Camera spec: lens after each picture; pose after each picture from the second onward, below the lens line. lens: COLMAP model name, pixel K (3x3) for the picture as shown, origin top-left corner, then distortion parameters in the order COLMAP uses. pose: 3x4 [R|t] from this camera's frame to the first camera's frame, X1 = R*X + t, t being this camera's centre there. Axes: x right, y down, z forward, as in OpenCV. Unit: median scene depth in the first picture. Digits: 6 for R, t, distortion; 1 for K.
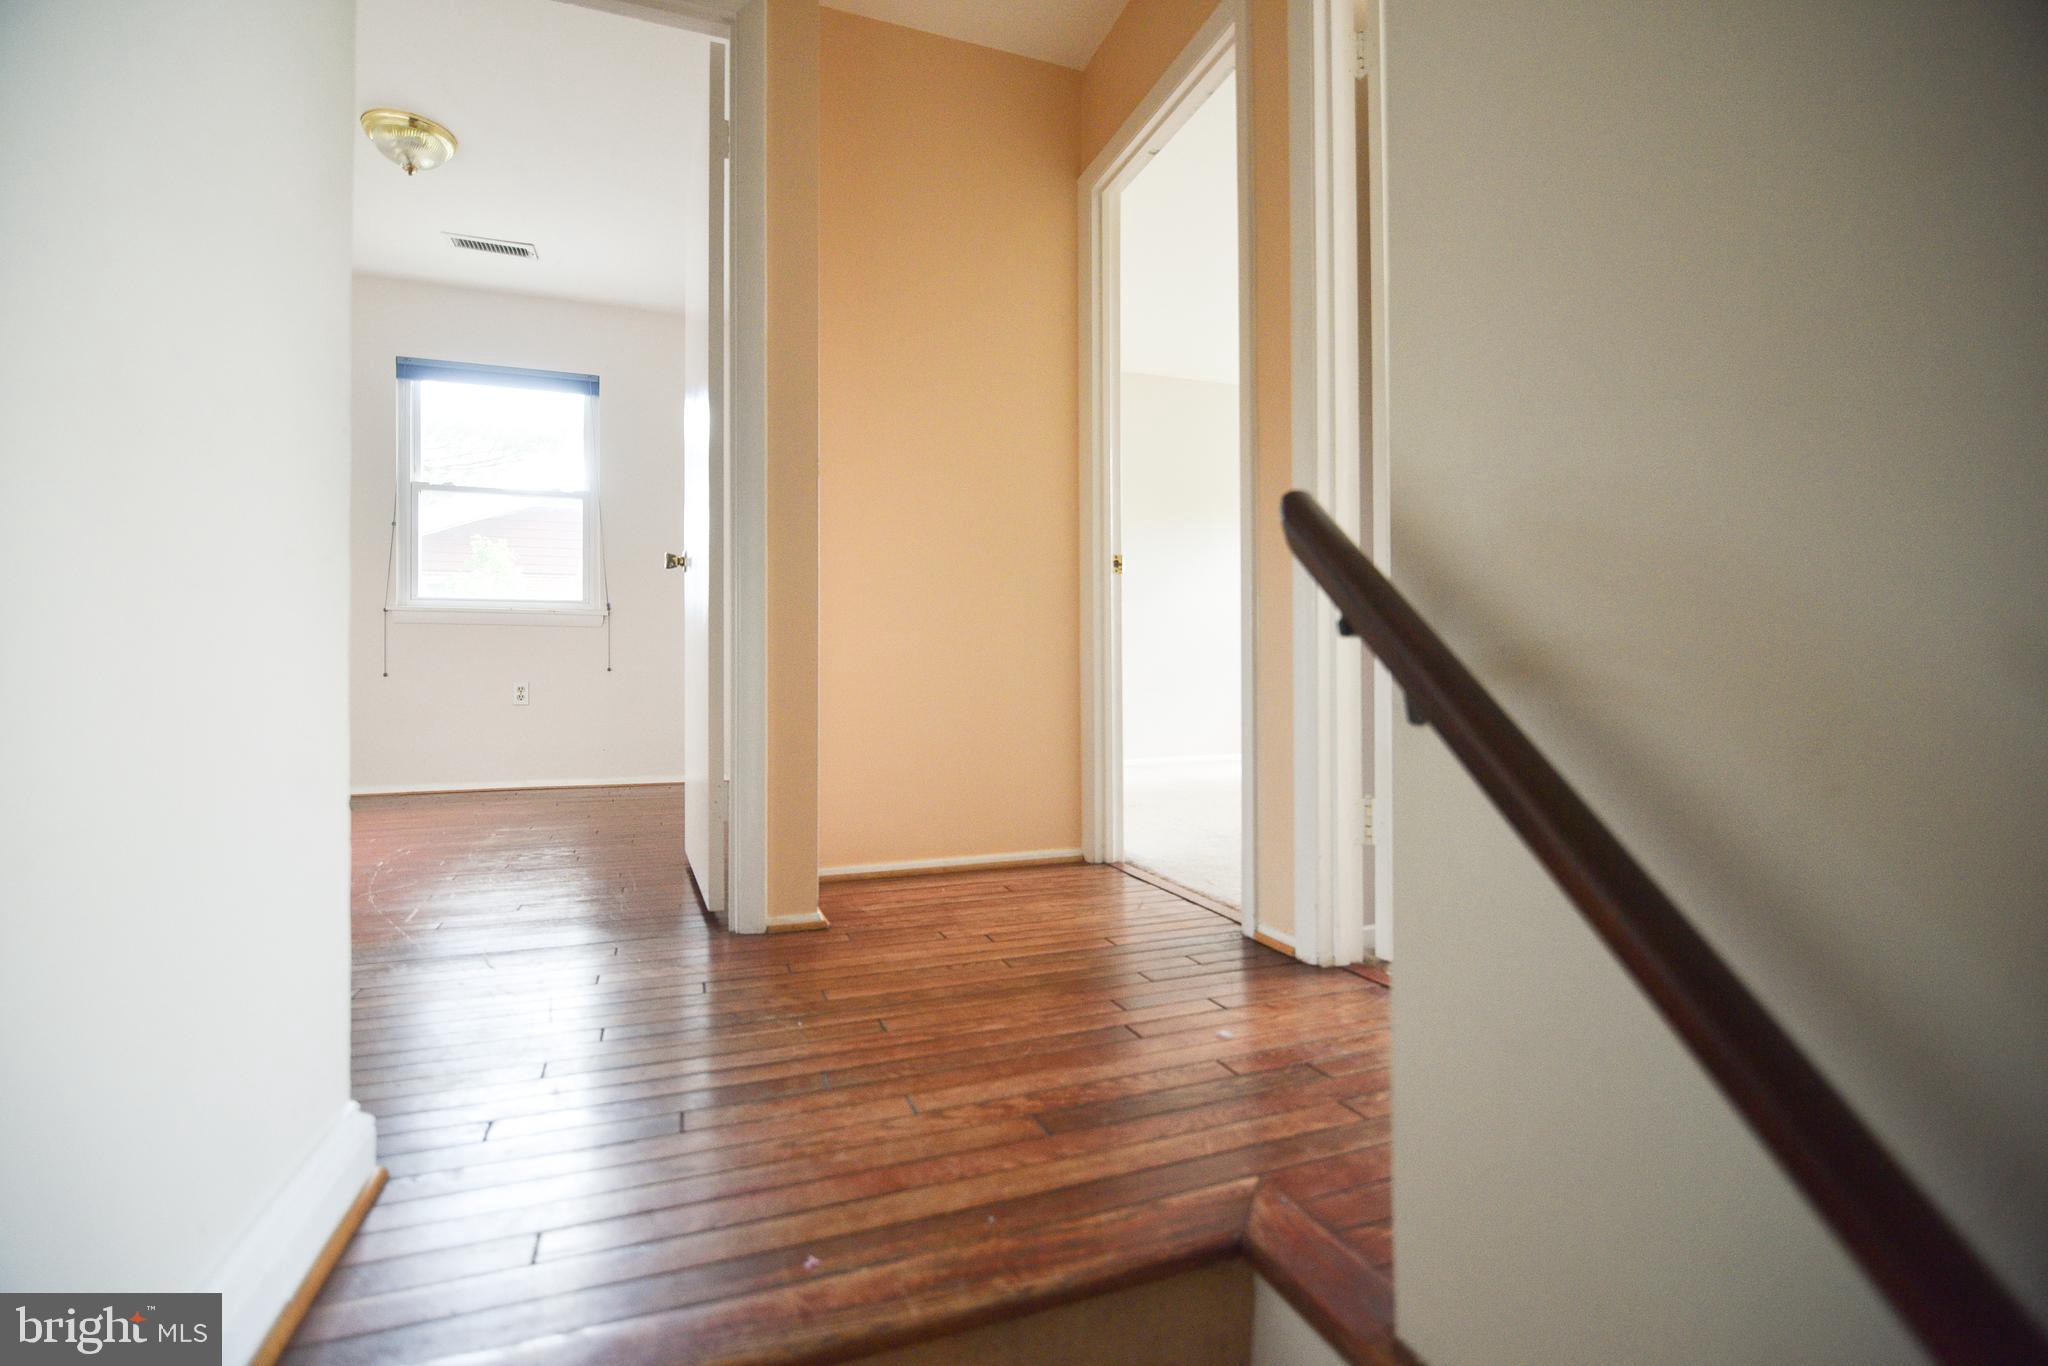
lens RADIAL K [[917.7, 0, 1016.1], [0, 917.7, 676.8], [0, 0, 1]] dist [-0.001972, -0.000071]
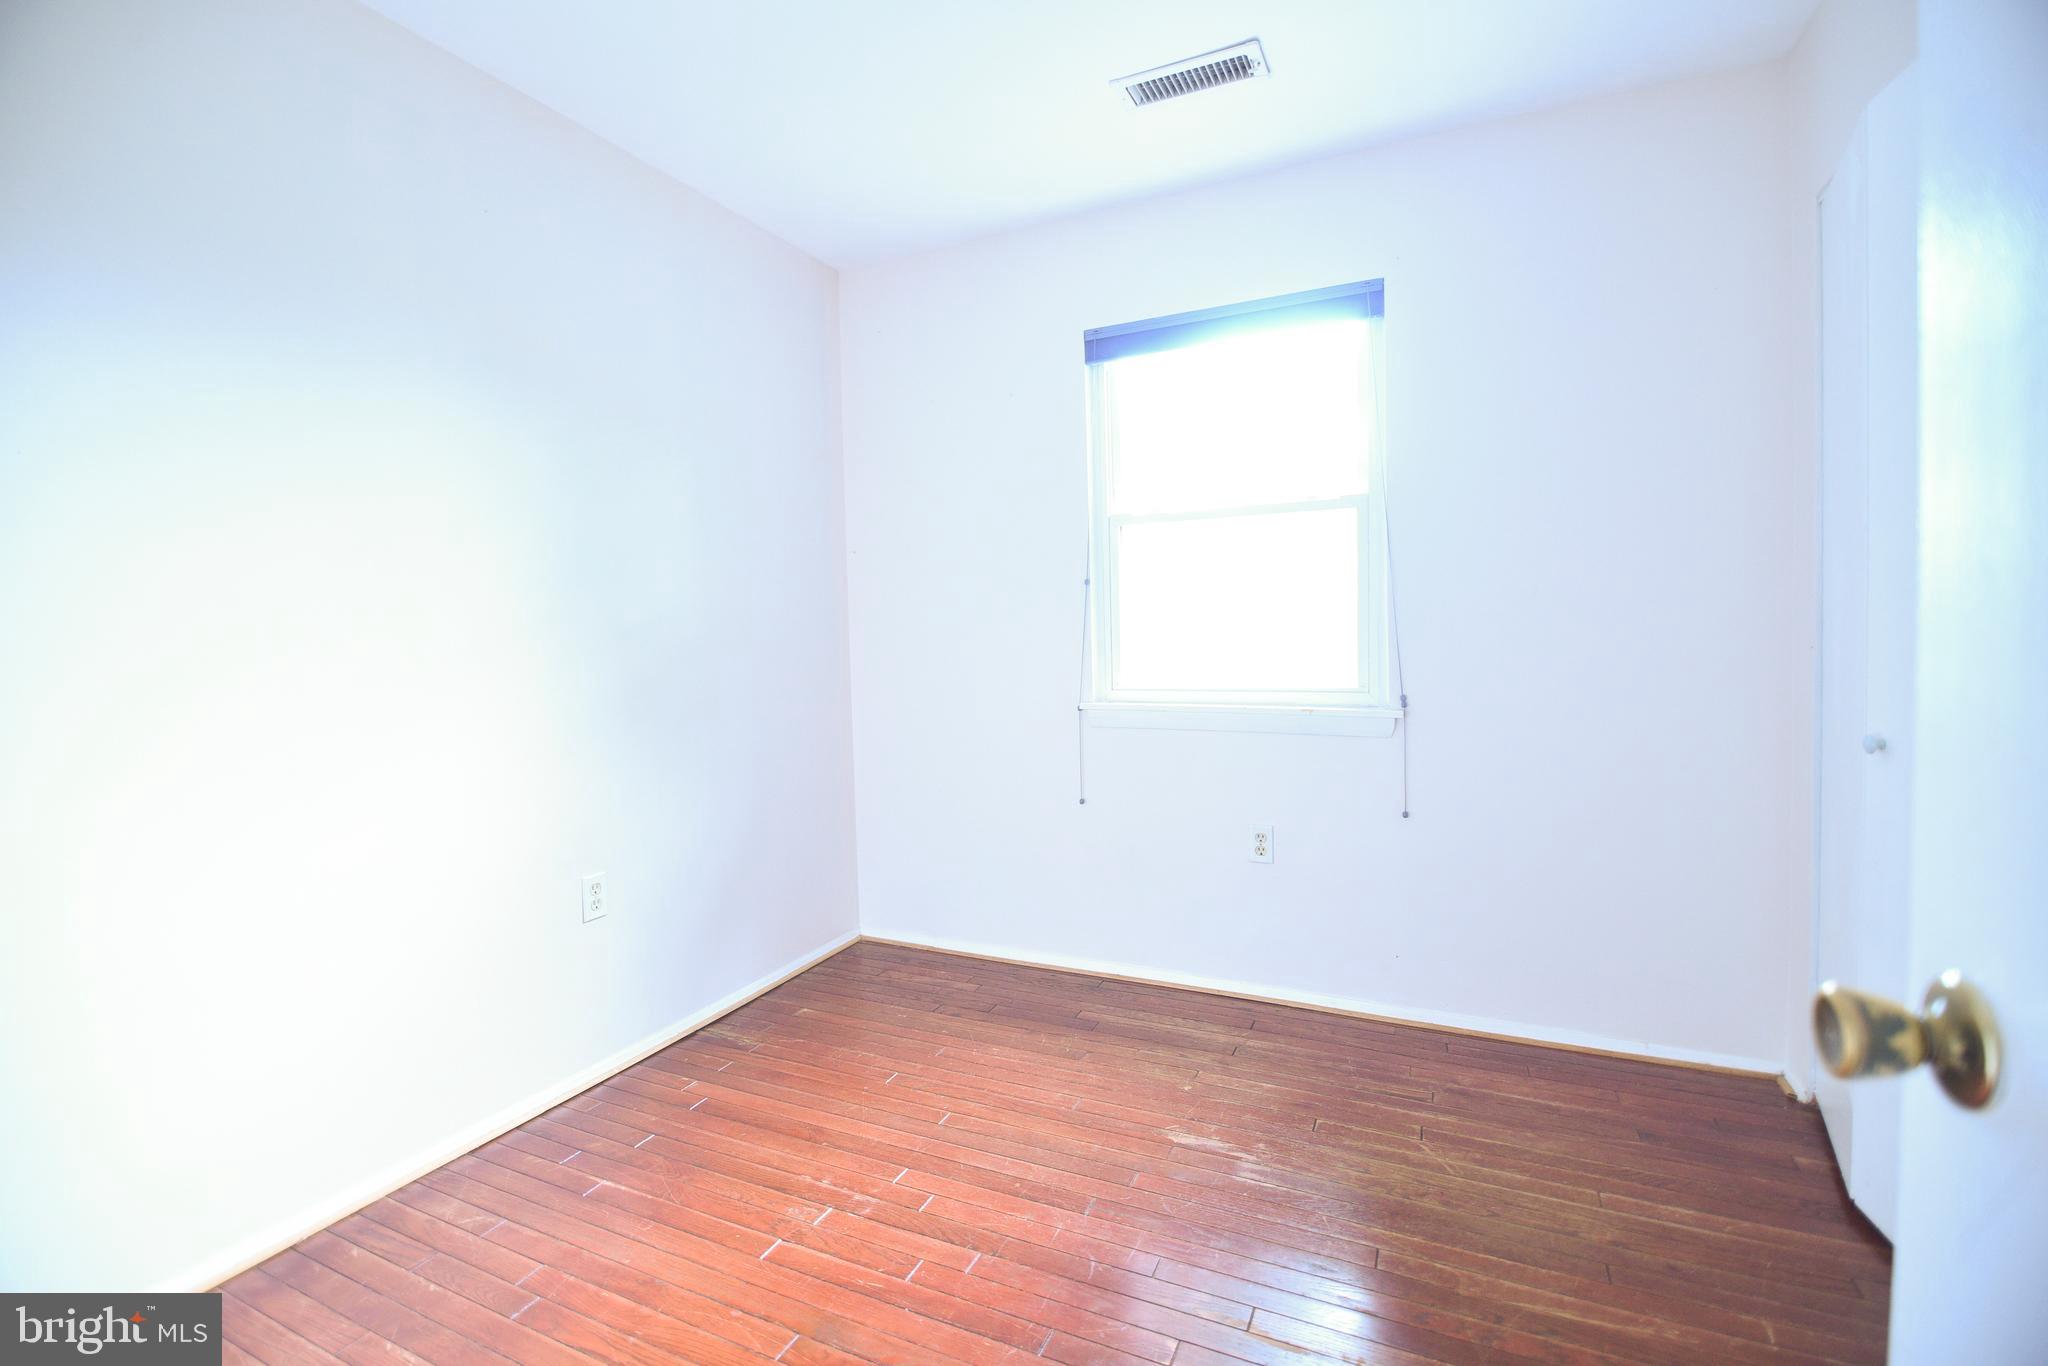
lens RADIAL K [[917.7, 0, 1021.4], [0, 917.7, 669.9], [0, 0, 1]] dist [-0.001972, -0.000071]
pose [[0.690145, -0.002657, -0.723666, -0.219870], [0.009745, 0.999937, 0.005622, -0.103913], [0.723605, -0.010932, 0.690127, 0.488617]]
